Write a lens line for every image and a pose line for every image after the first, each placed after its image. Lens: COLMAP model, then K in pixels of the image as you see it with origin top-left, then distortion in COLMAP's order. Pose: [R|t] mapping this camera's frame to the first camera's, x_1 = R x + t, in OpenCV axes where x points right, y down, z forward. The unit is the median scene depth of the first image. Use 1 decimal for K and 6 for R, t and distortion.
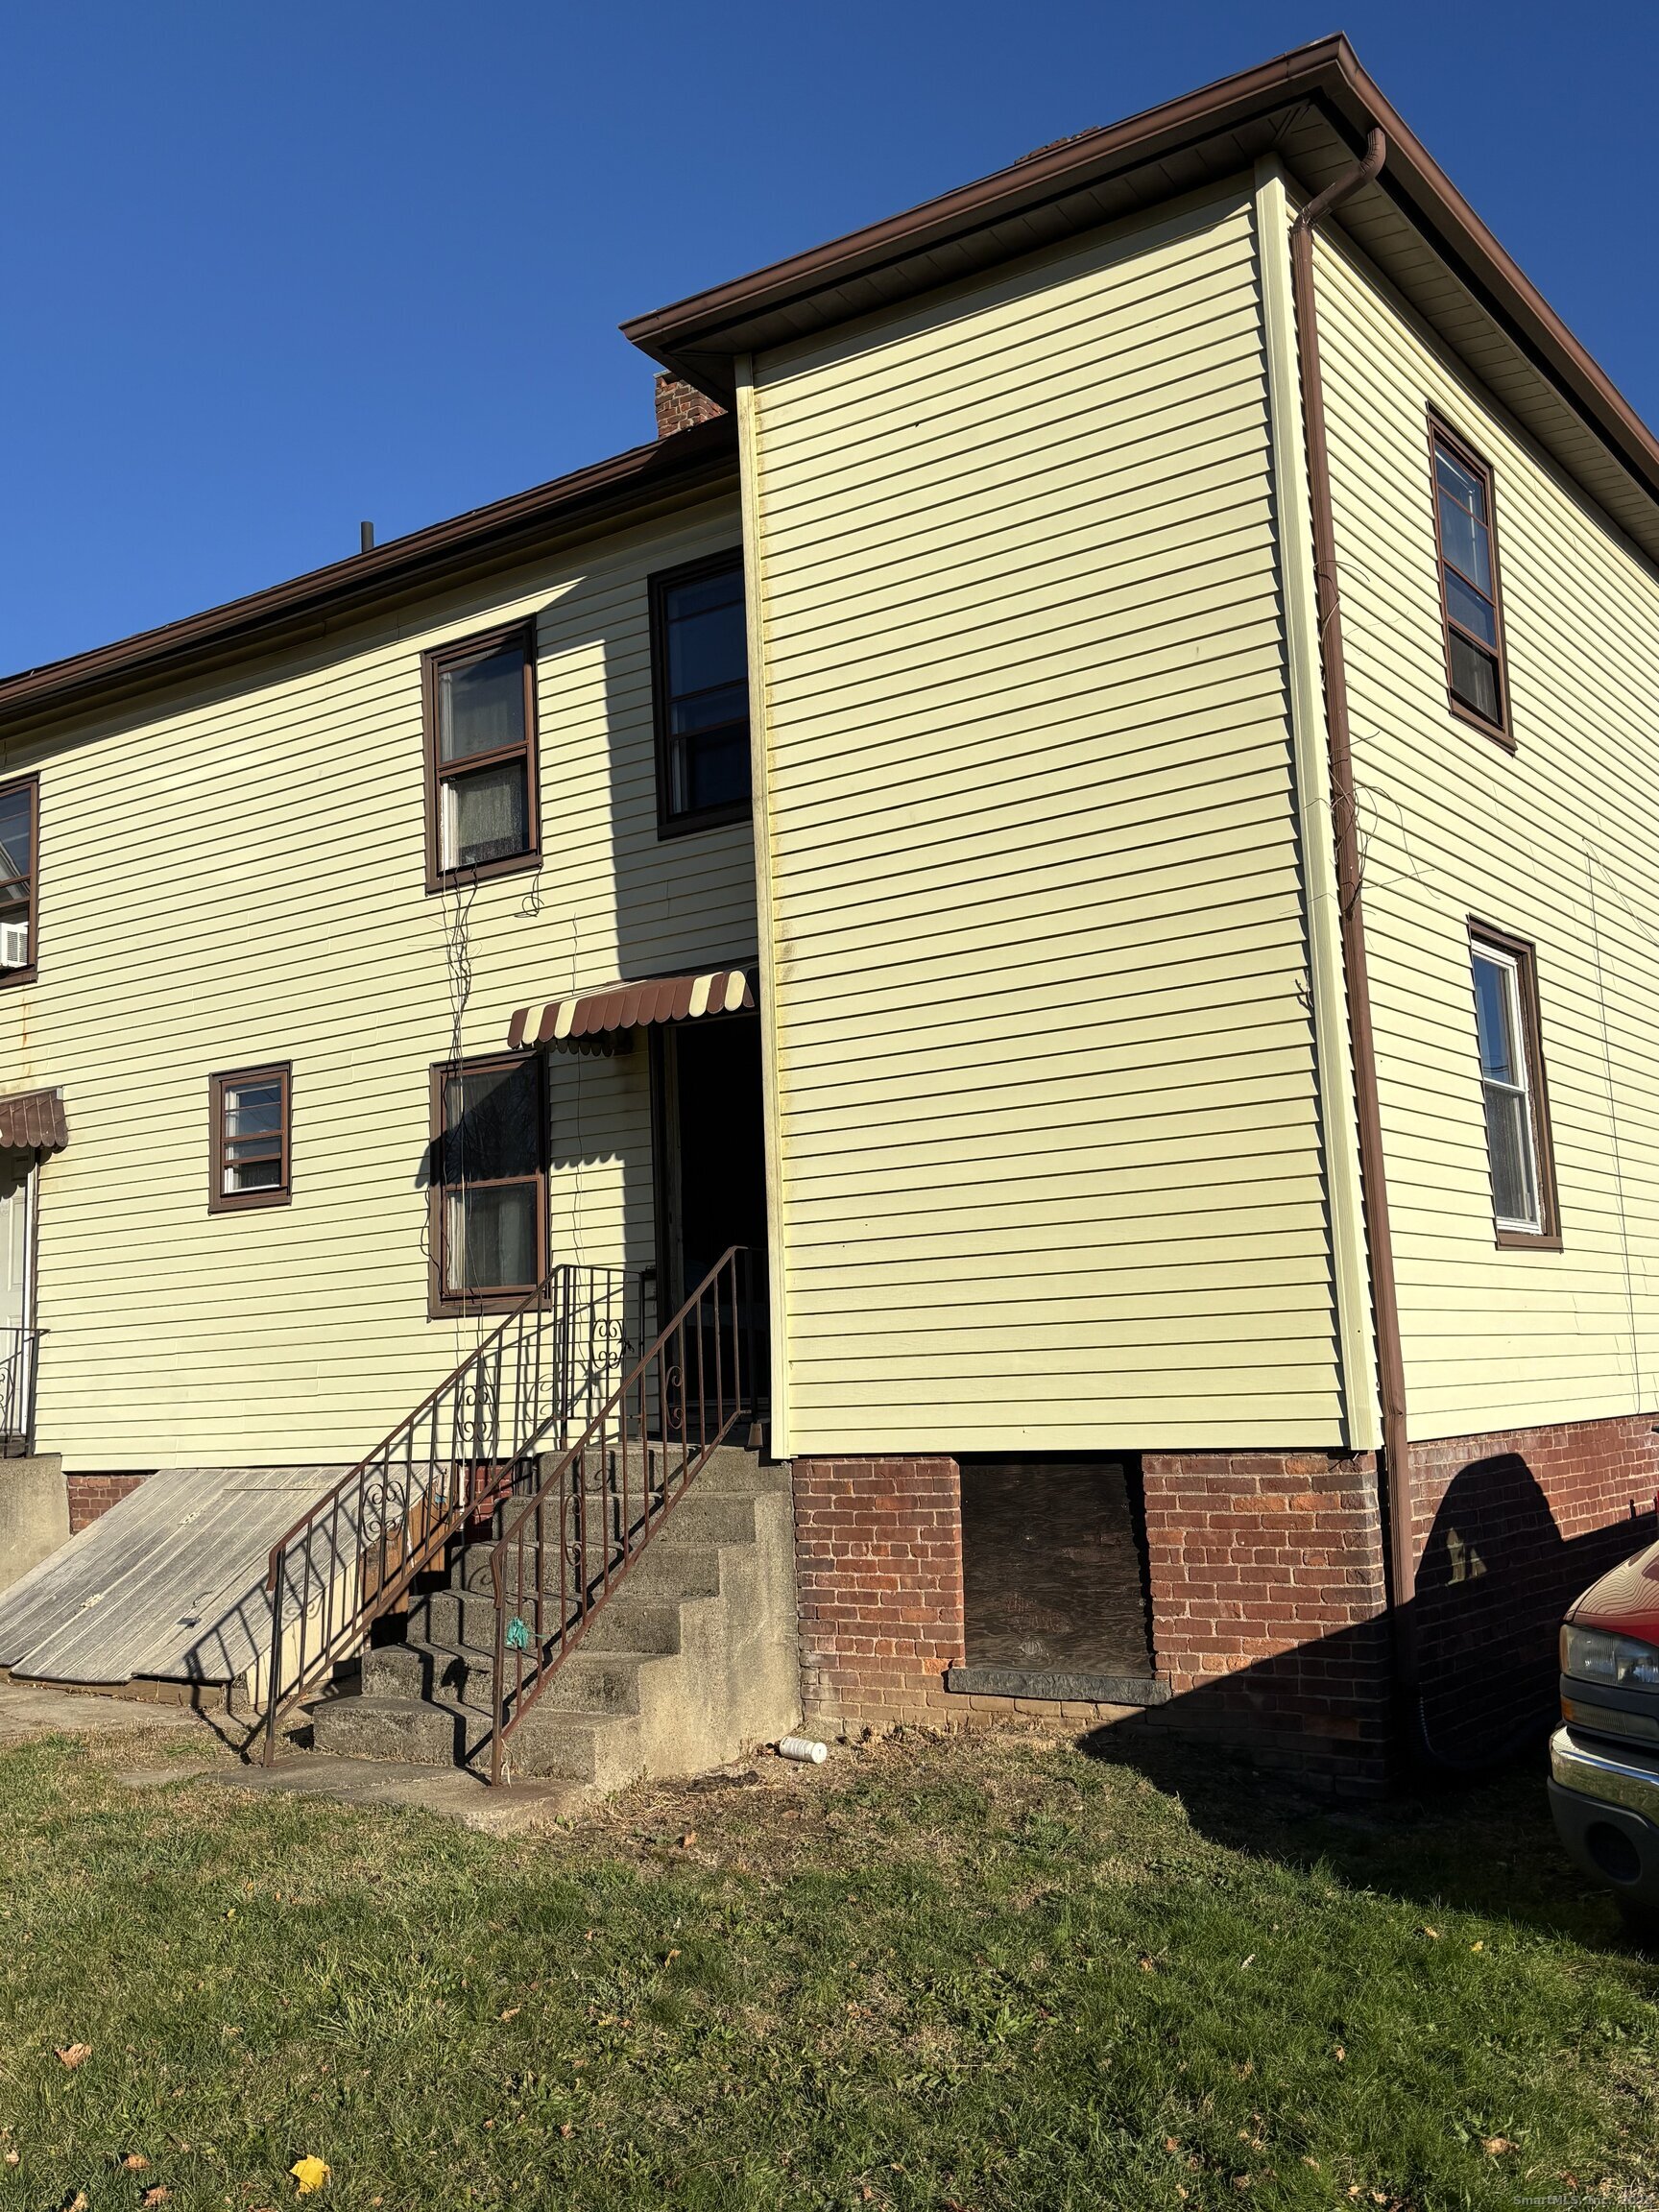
lens RADIAL K [[1878.4, 0, 825.7], [0, 1878.4, 1134.7], [0, 0, 1]] dist [0.129939, -0.241774]
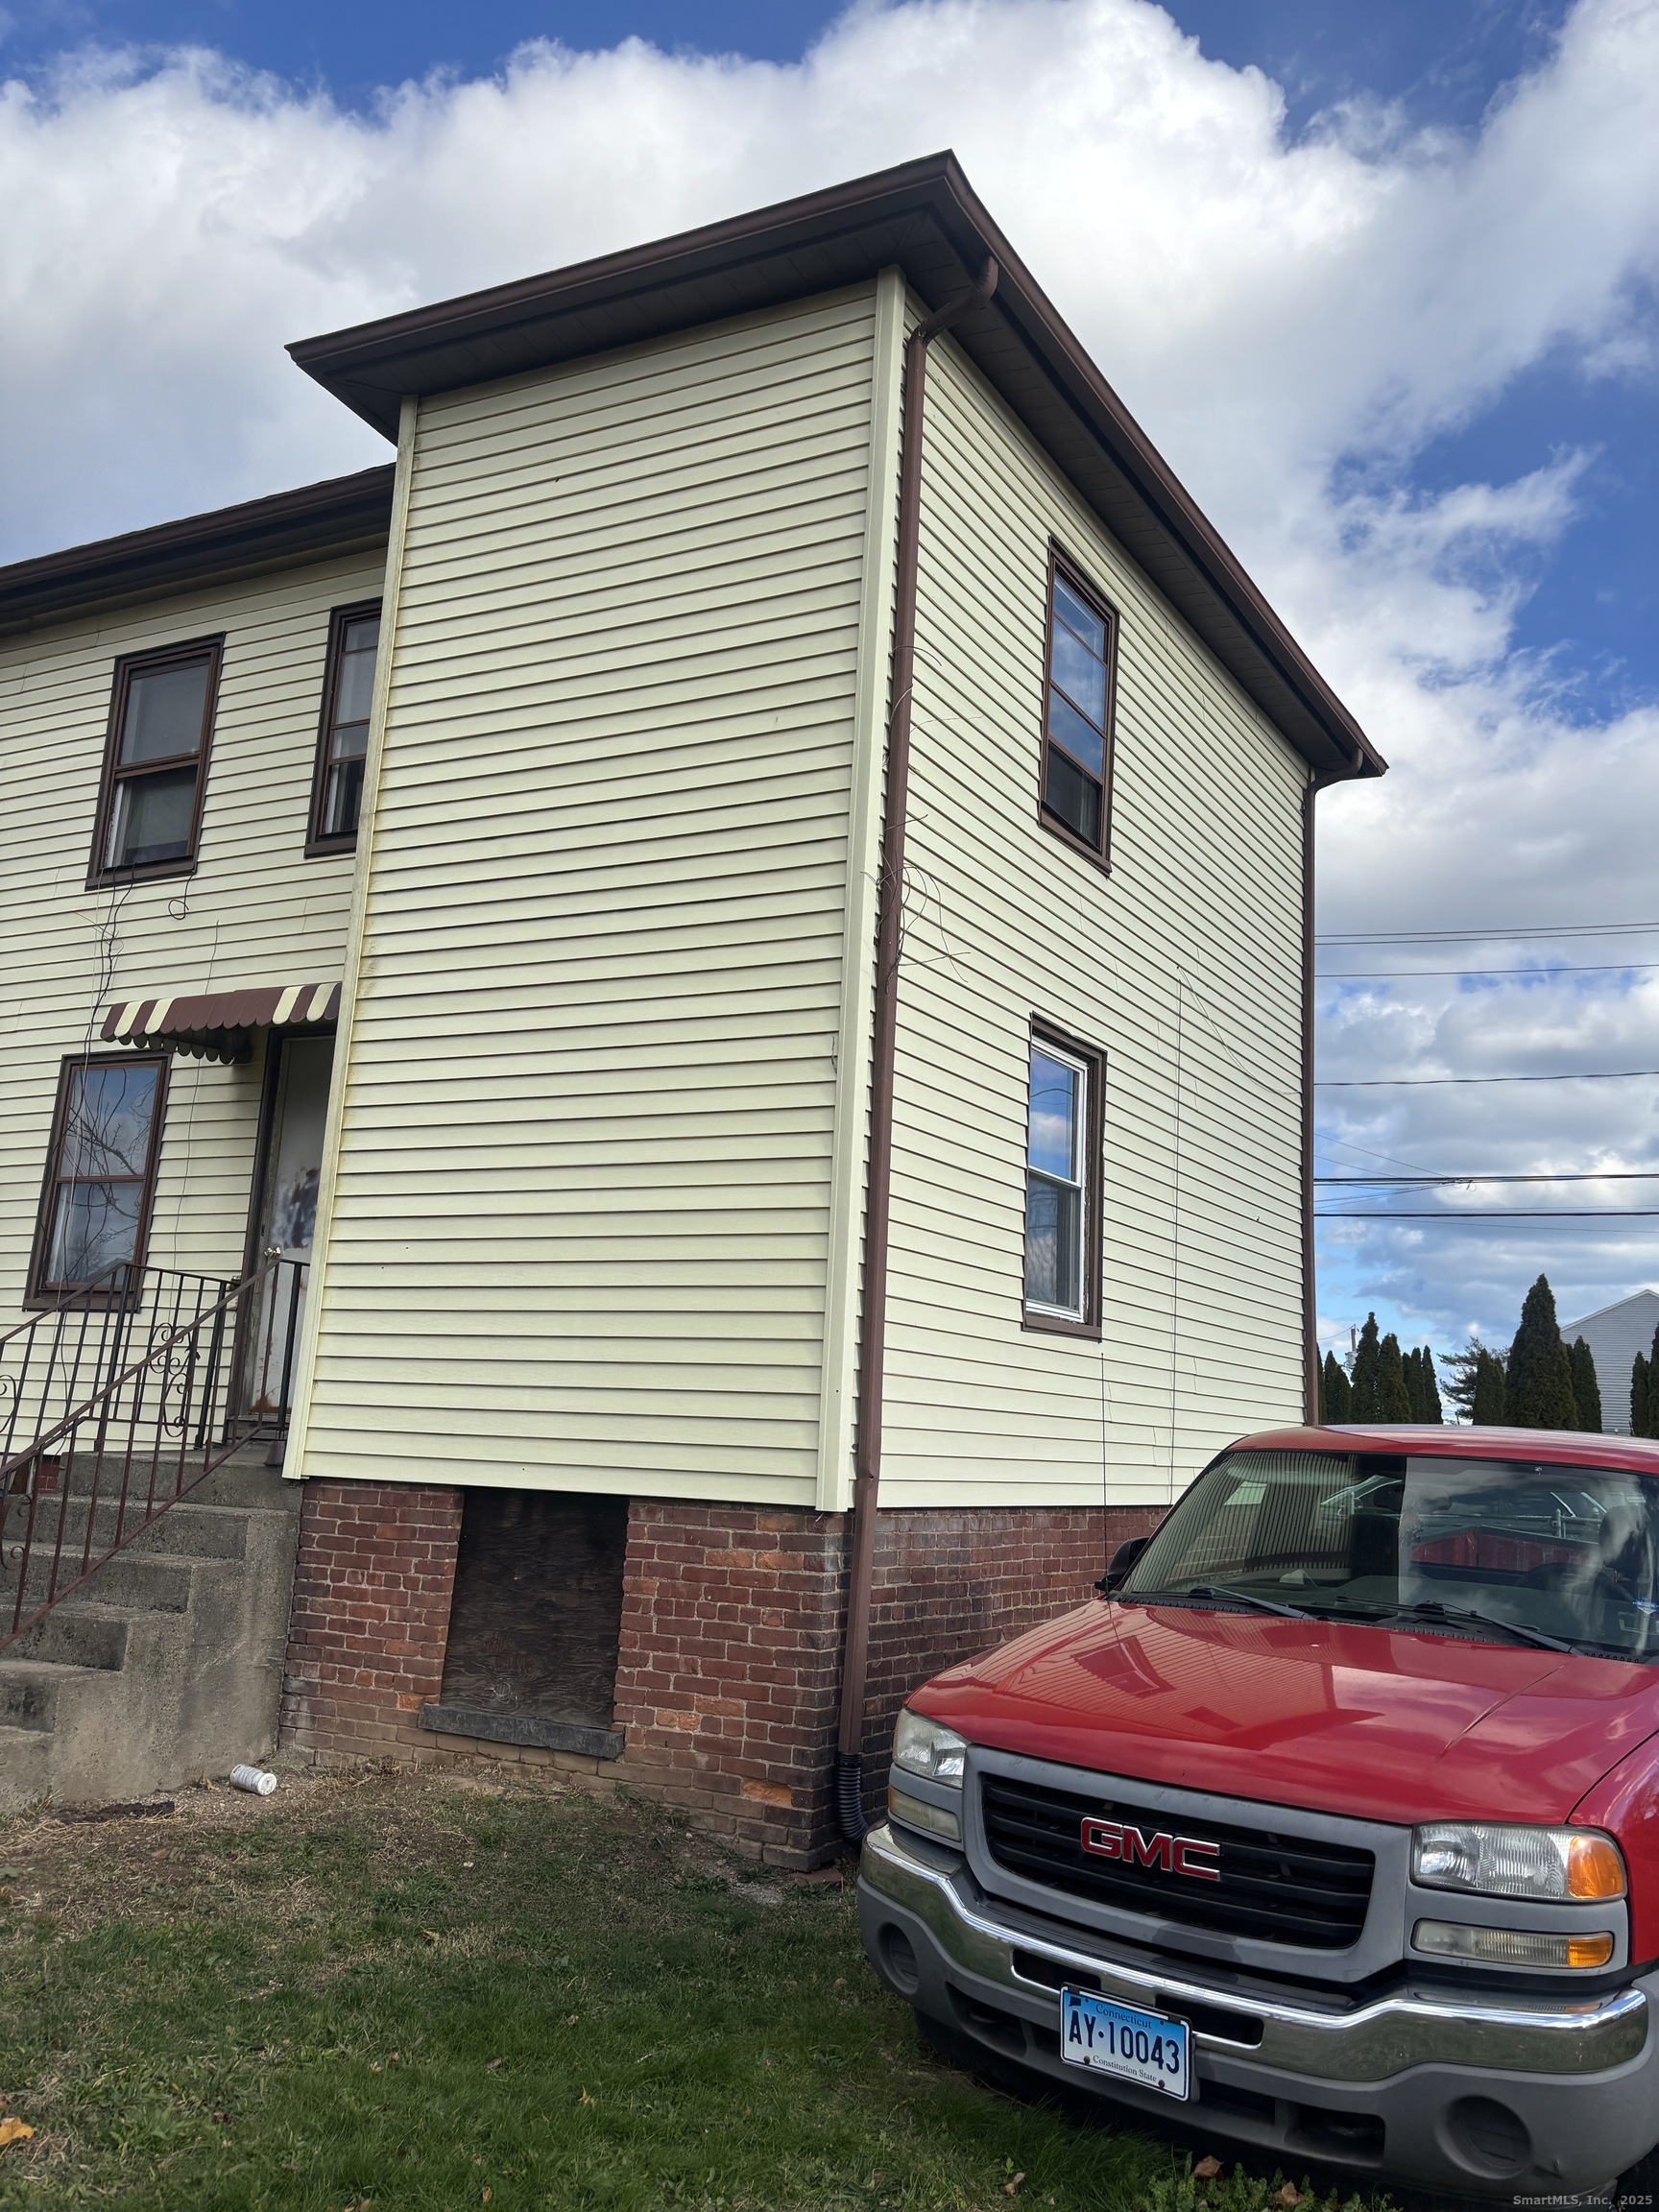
lens RADIAL K [[1665.5, 0, 834.7], [0, 1665.5, 1129.8], [0, 0, 1]] dist [0.052022, -0.033901]
pose [[0.990027, 0.107806, 0.090691, 0.160606], [-0.102957, 0.993076, -0.056562, 0.013385], [-0.096160, 0.046661, 0.994272, 0.101868]]
